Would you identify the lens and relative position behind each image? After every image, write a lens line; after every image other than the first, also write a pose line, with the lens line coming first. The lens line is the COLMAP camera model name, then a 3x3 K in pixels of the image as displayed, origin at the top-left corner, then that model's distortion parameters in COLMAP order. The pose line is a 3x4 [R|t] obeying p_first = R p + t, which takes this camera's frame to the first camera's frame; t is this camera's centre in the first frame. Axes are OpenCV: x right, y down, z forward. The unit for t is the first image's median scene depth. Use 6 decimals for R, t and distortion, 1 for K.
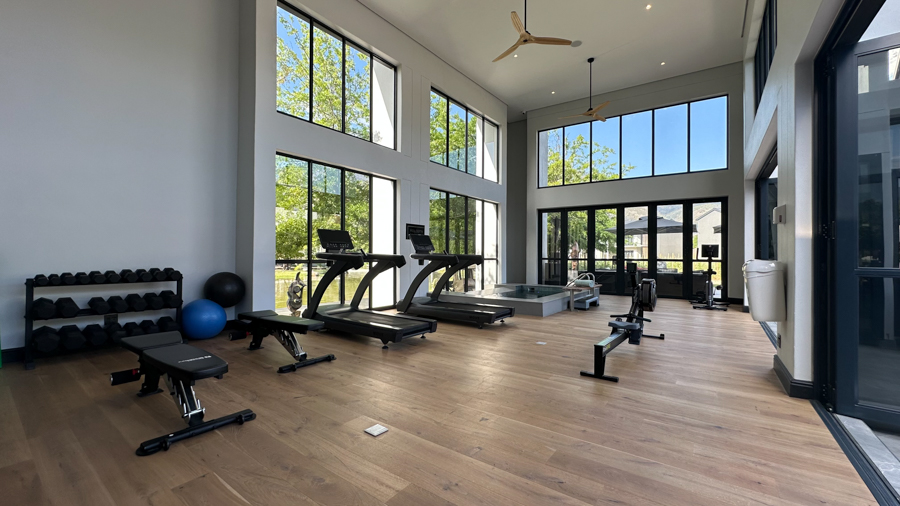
lens RADIAL K [[360.7, 0, 451.1], [0, 360.7, 256.4], [0, 0, 1]] dist [-0.001692, 0.001054]
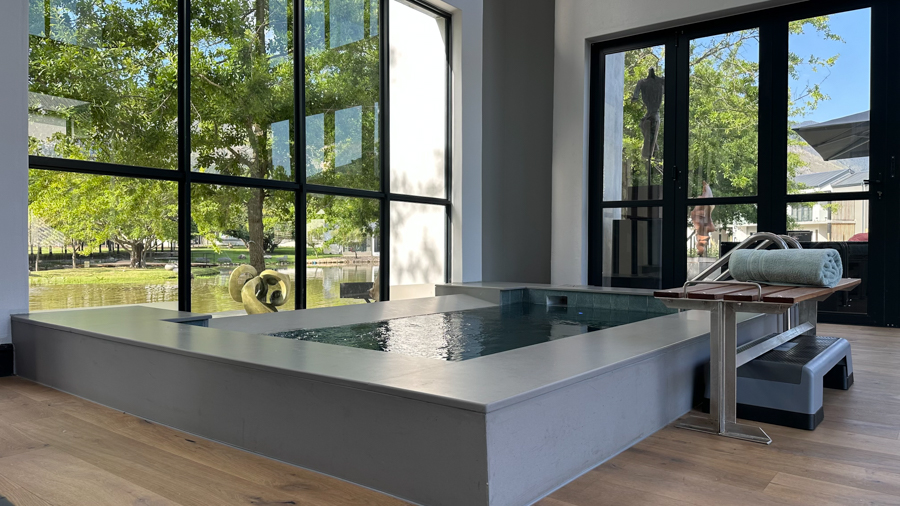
lens RADIAL K [[655.1, 0, 449.6], [0, 655.1, 250.5], [0, 0, 1]] dist [0.053501, -0.049548]
pose [[0.999655, 0.004732, -0.025822, 0.142266], [-0.004560, 0.999967, 0.006700, 0.045003], [0.025853, -0.006580, 0.999644, 0.453559]]
